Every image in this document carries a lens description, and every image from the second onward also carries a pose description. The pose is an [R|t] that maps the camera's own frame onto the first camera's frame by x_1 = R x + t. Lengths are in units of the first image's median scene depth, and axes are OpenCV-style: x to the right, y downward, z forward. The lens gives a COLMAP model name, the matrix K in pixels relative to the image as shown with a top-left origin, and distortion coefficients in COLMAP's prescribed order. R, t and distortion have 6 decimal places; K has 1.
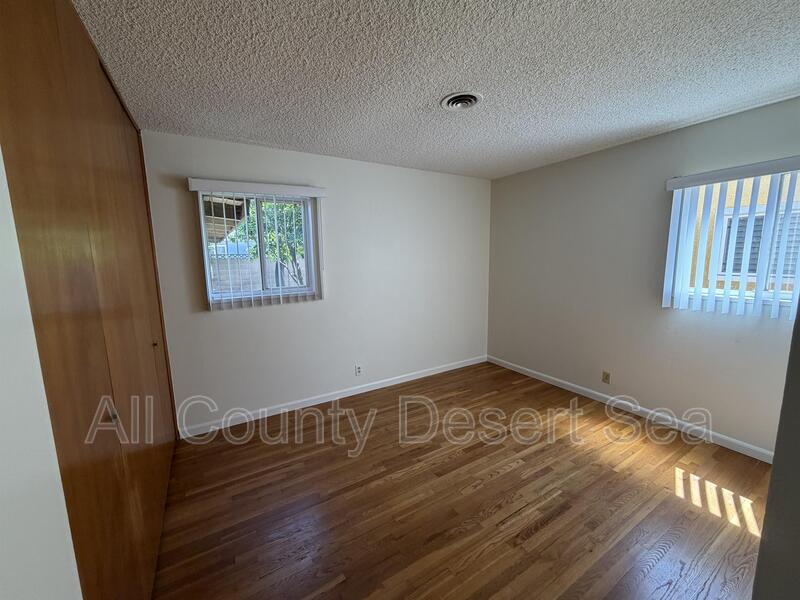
lens RADIAL K [[319.0, 0, 398.0], [0, 319.0, 303.1], [0, 0, 1]] dist [-0.002590, 0.000466]
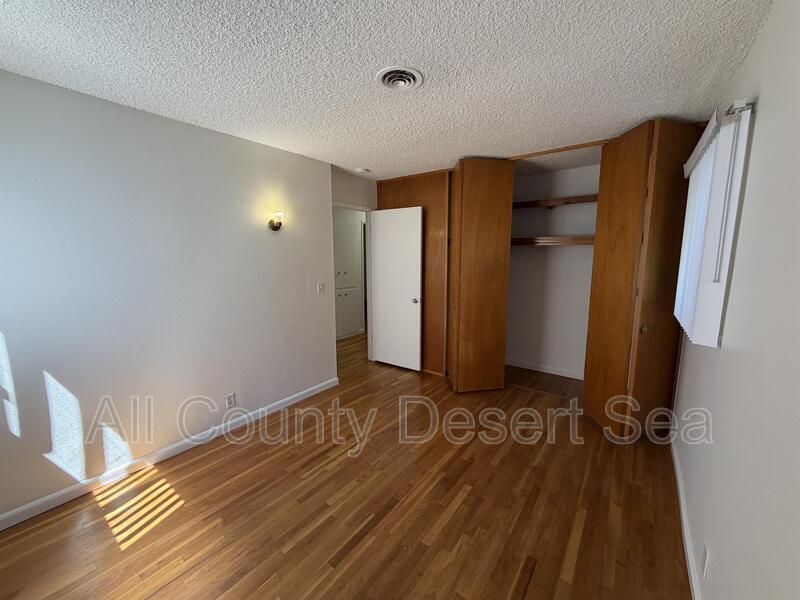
lens RADIAL K [[319.0, 0, 398.7], [0, 319.0, 298.0], [0, 0, 1]] dist [-0.002590, 0.000466]
pose [[-0.926276, 0.073299, -0.369649, 0.514396], [-0.030609, 0.963026, 0.267664, -0.267434], [0.375601, 0.259245, -0.889784, 1.761834]]
